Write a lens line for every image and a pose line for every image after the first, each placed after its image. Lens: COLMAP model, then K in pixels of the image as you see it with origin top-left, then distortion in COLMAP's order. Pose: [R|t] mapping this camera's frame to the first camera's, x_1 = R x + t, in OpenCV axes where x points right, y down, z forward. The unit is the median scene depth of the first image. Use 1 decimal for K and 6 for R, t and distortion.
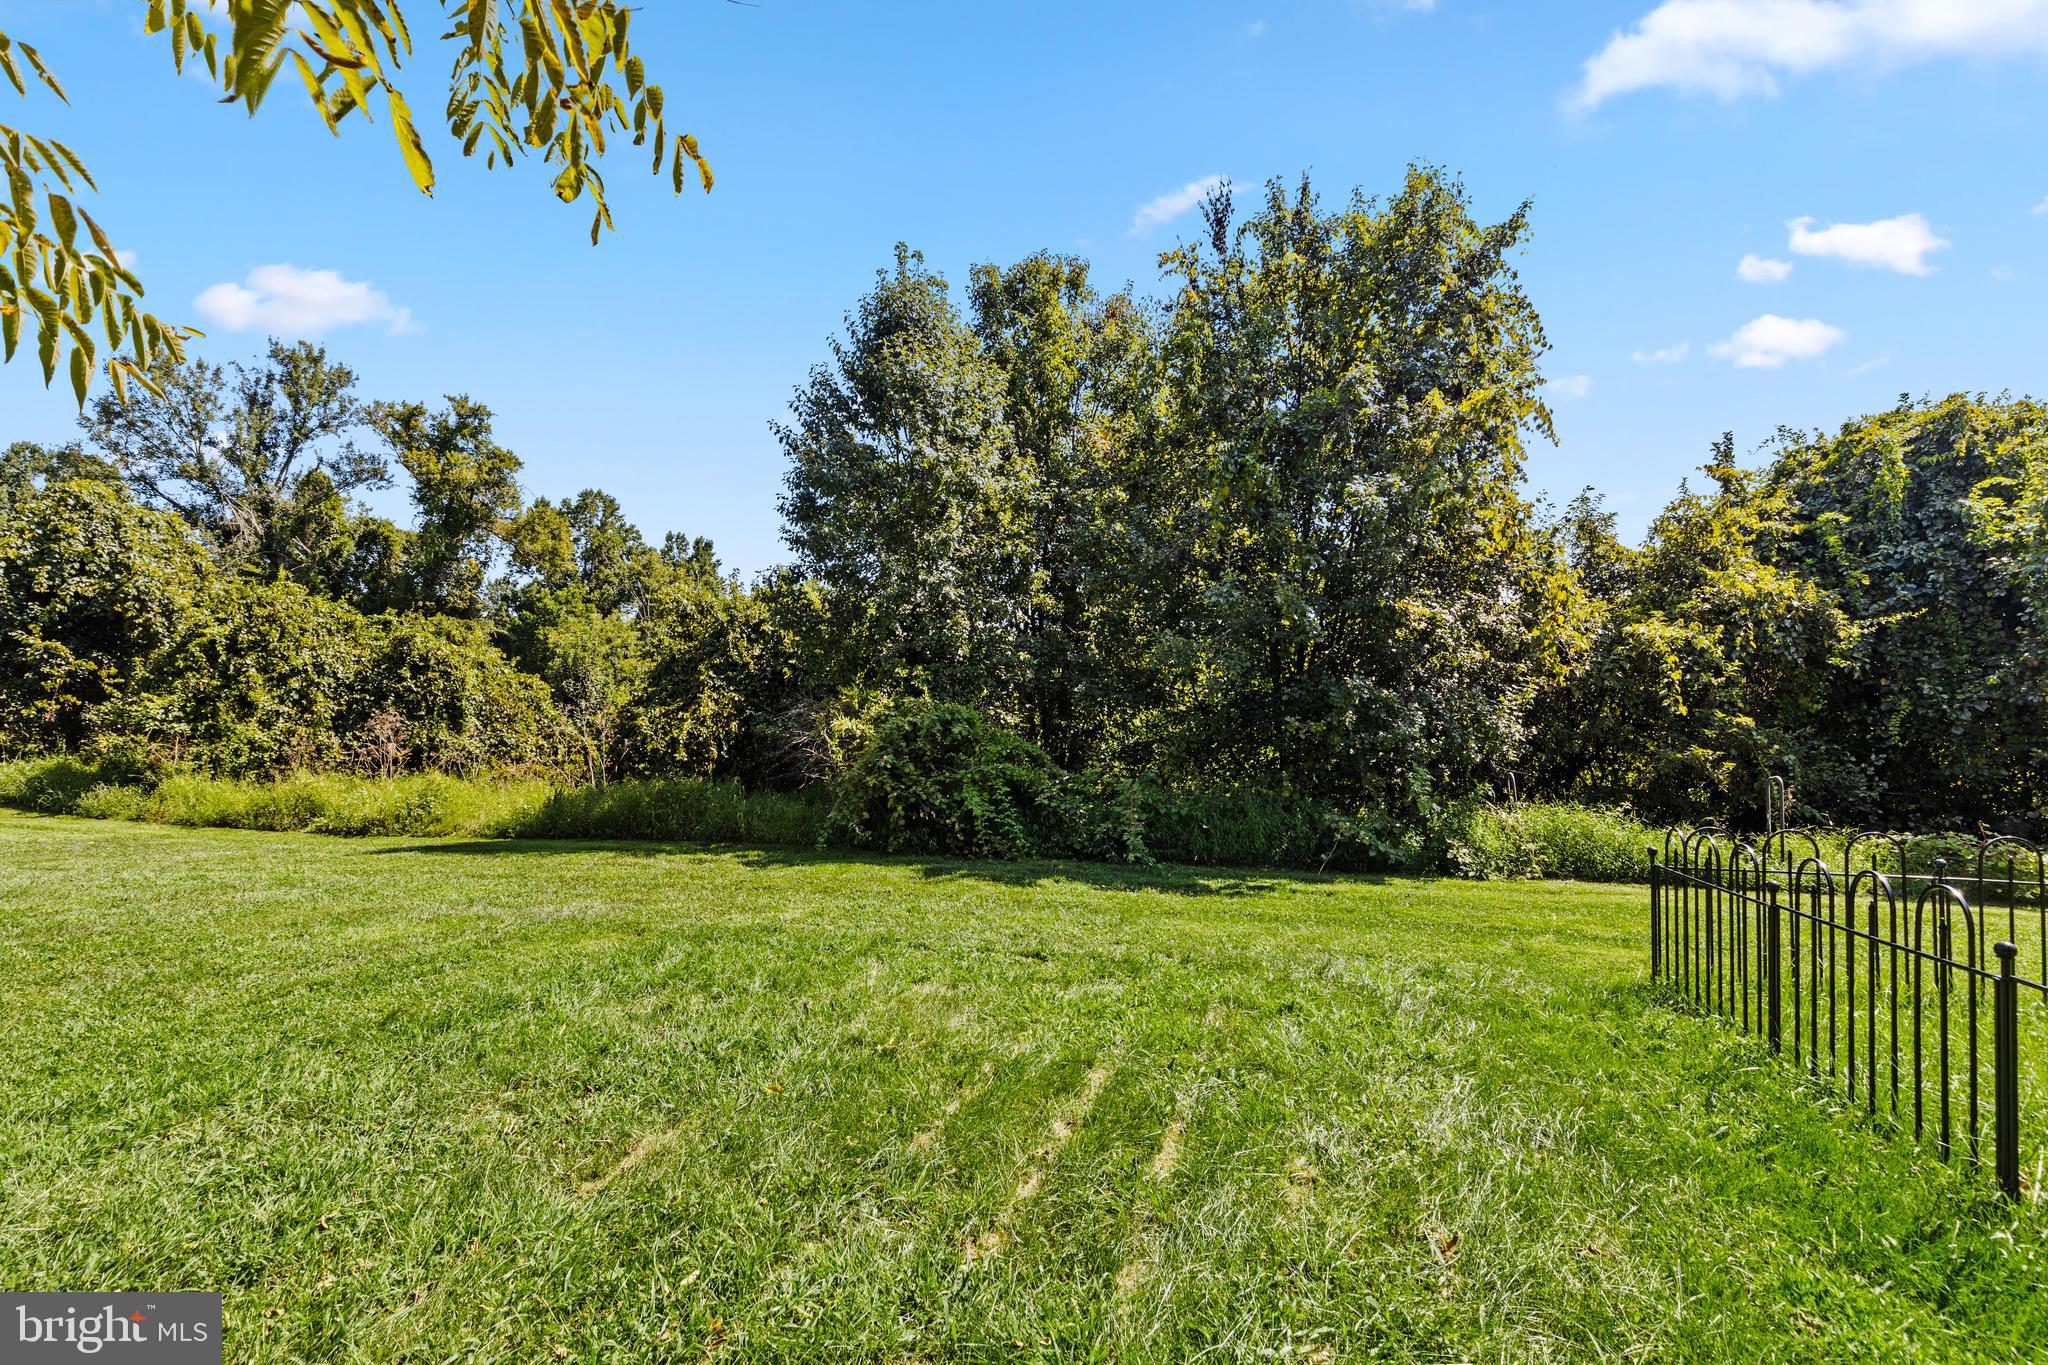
lens RADIAL K [[928.1, 0, 1025.3], [0, 928.1, 680.0], [0, 0, 1]] dist [0.001114, 0.000639]
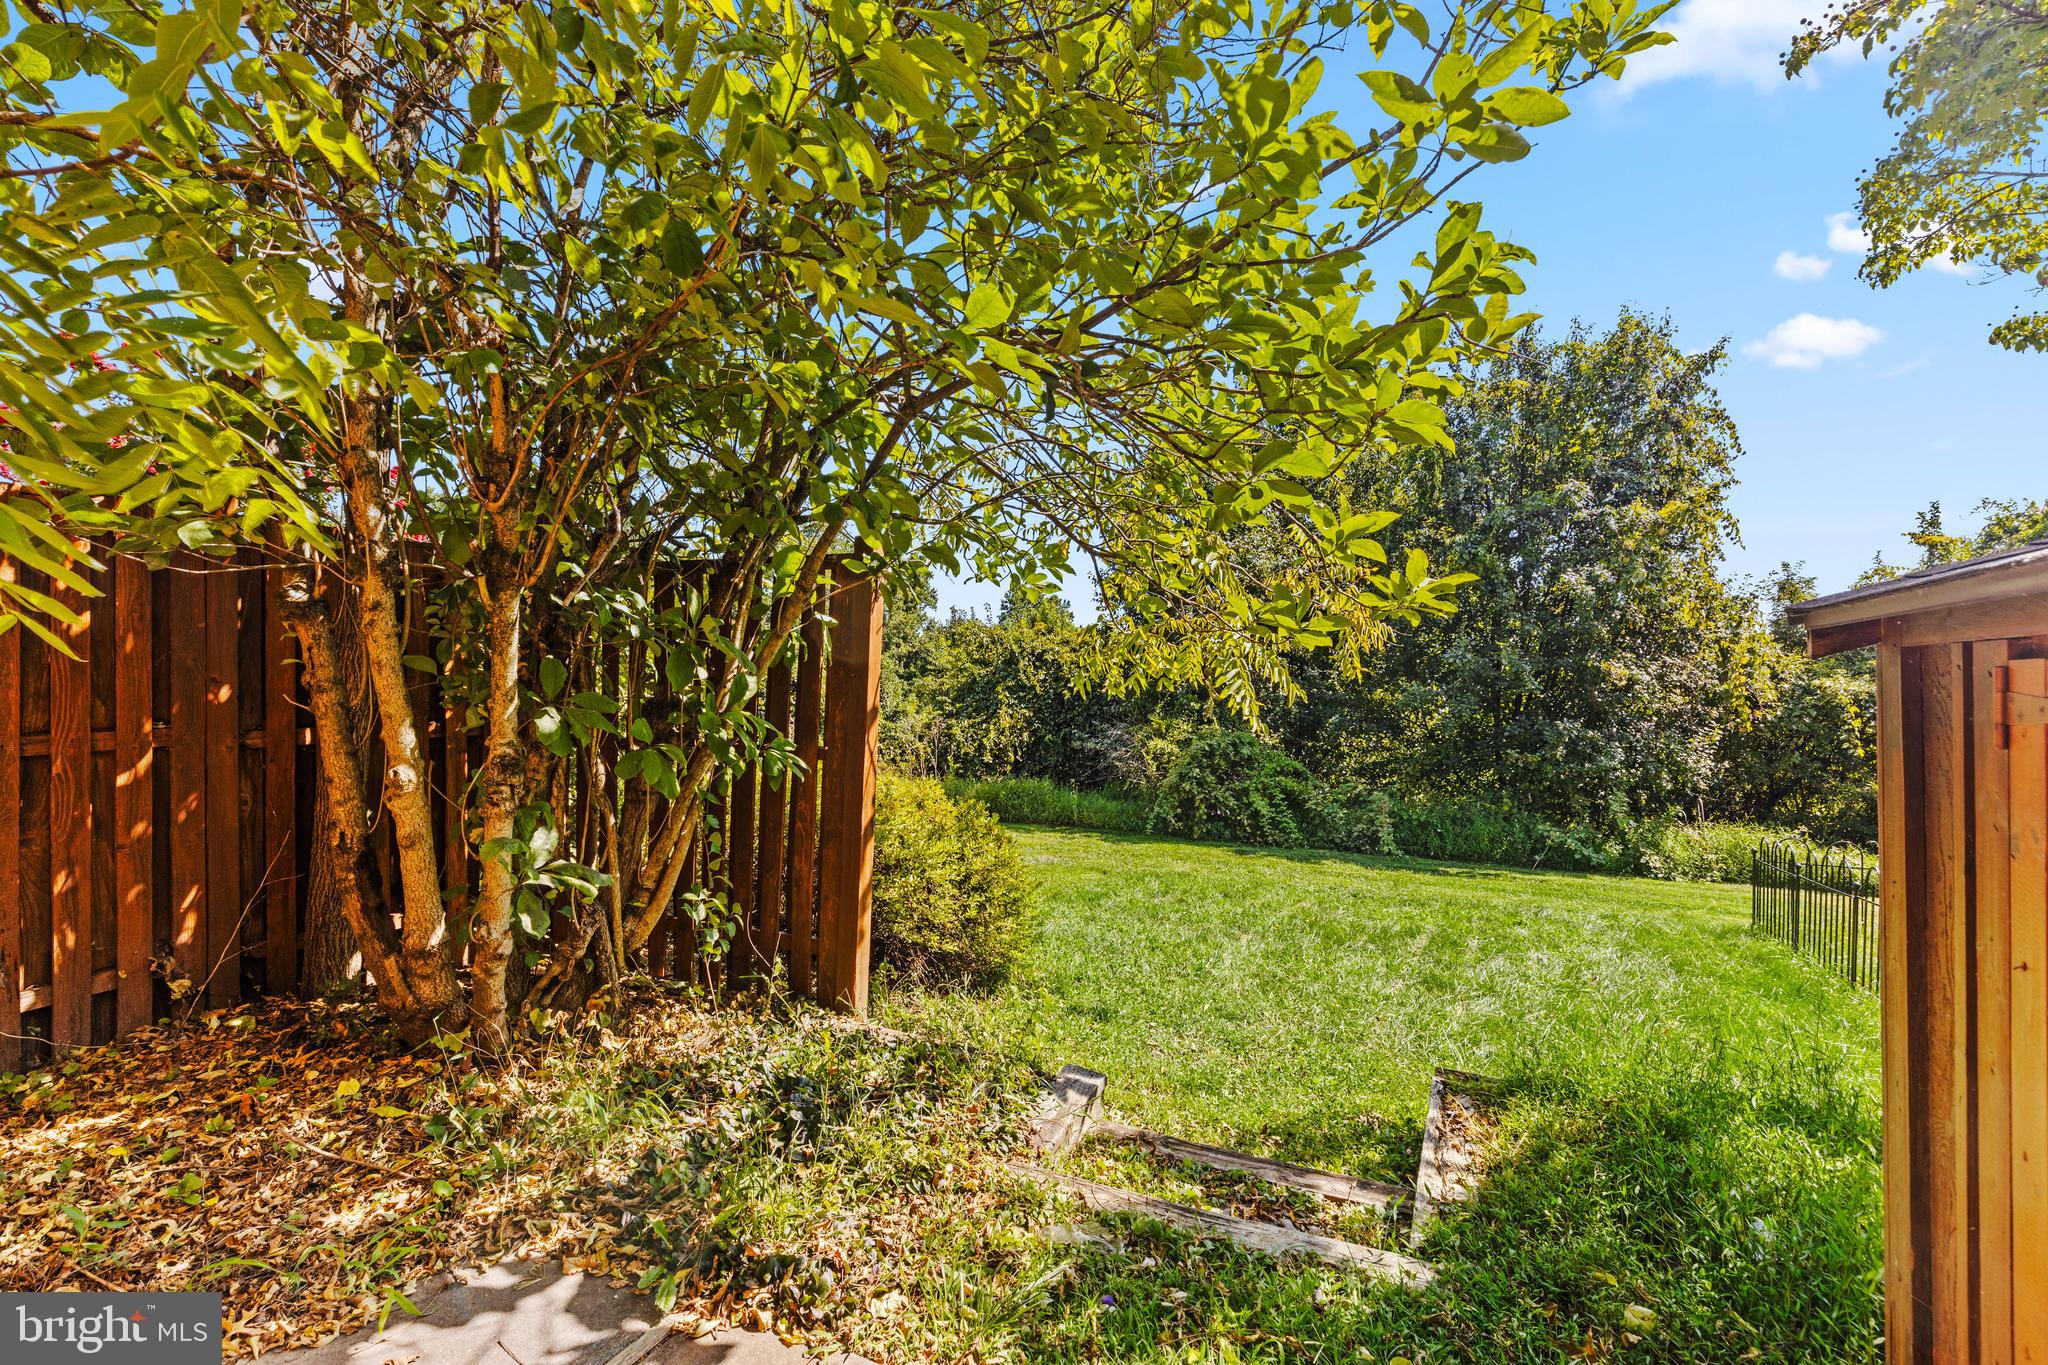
lens RADIAL K [[928.1, 0, 1021.8], [0, 928.1, 686.6], [0, 0, 1]] dist [0.001114, 0.000639]
pose [[0.981542, 0.015952, -0.190580, -0.134166], [-0.014572, 0.999857, 0.008639, -0.047054], [0.190690, -0.005702, 0.981634, -0.389437]]
